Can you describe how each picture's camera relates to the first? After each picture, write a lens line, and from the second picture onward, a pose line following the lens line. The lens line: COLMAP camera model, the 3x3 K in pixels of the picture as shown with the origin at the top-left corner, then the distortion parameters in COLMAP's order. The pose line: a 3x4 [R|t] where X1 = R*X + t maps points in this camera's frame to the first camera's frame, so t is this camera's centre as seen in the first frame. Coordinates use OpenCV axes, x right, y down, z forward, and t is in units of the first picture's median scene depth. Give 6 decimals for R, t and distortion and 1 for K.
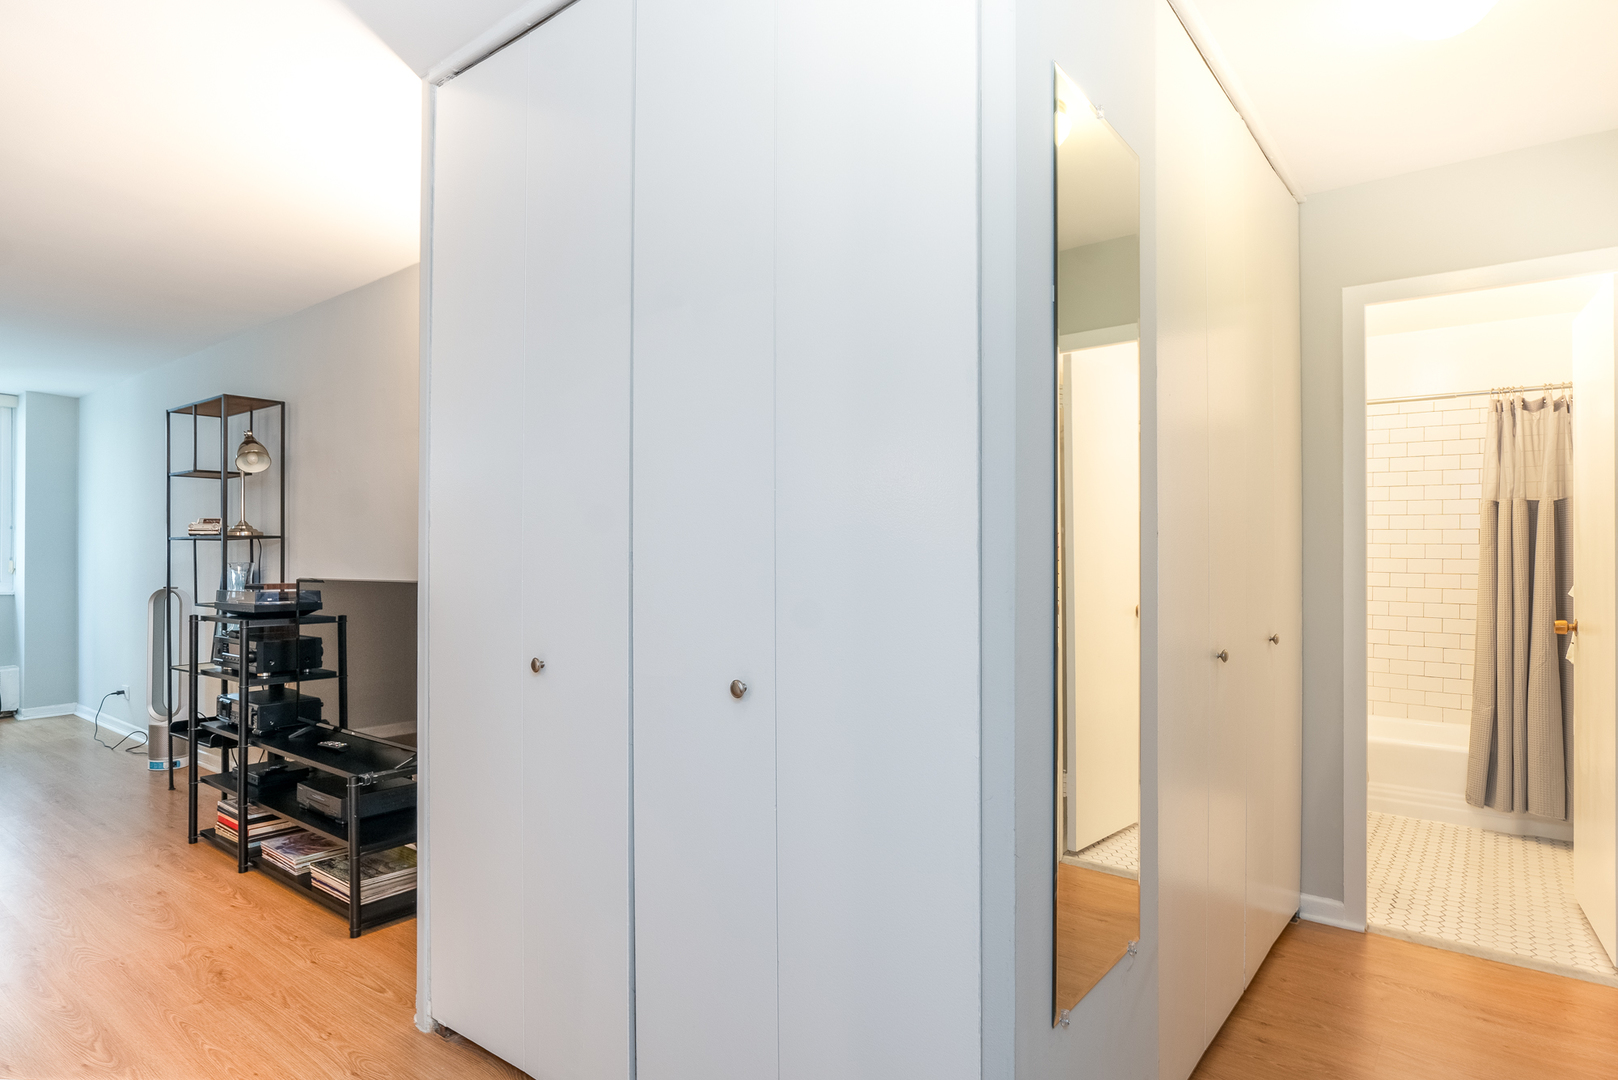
lens RADIAL K [[880.2, 0, 806.1], [0, 880.2, 554.7], [0, 0, 1]] dist [-0.006585, -0.001634]
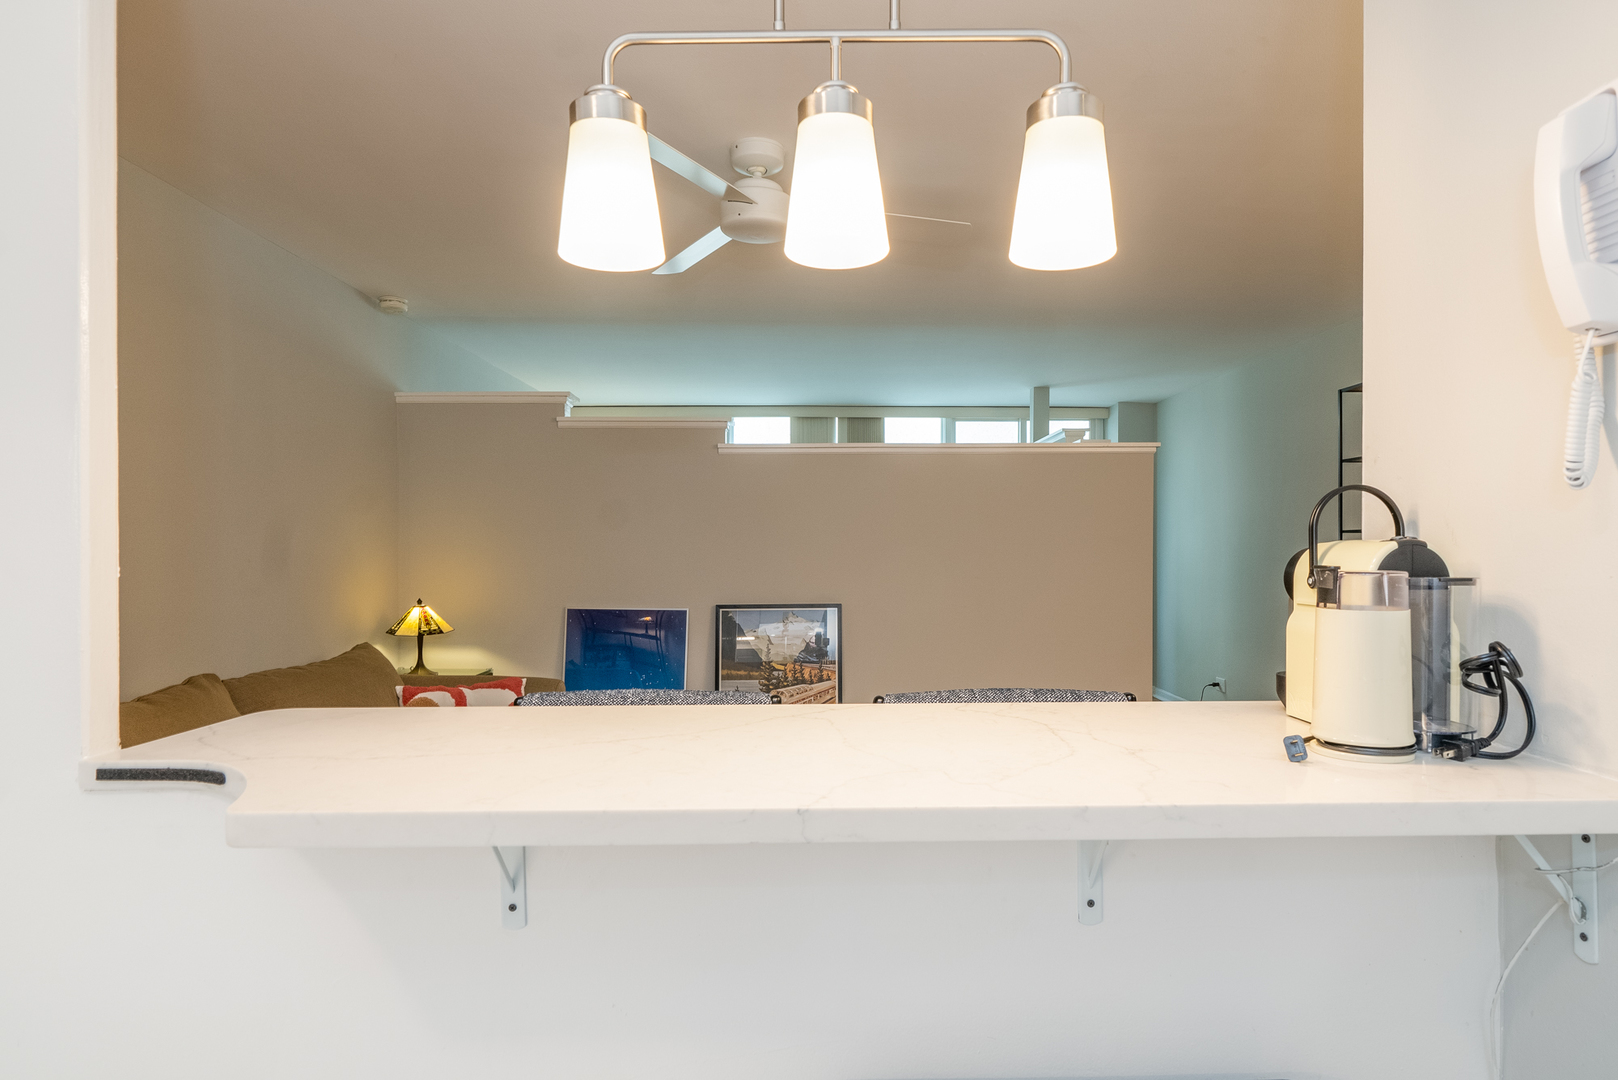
lens RADIAL K [[888.1, 0, 831.9], [0, 888.1, 553.3], [0, 0, 1]] dist [0.002855, 0.000953]
pose [[0.630835, -0.000515, -0.775917, -0.461216], [0.006229, 0.999971, 0.004400, -0.004290], [0.775892, -0.007609, 0.630820, 0.009656]]
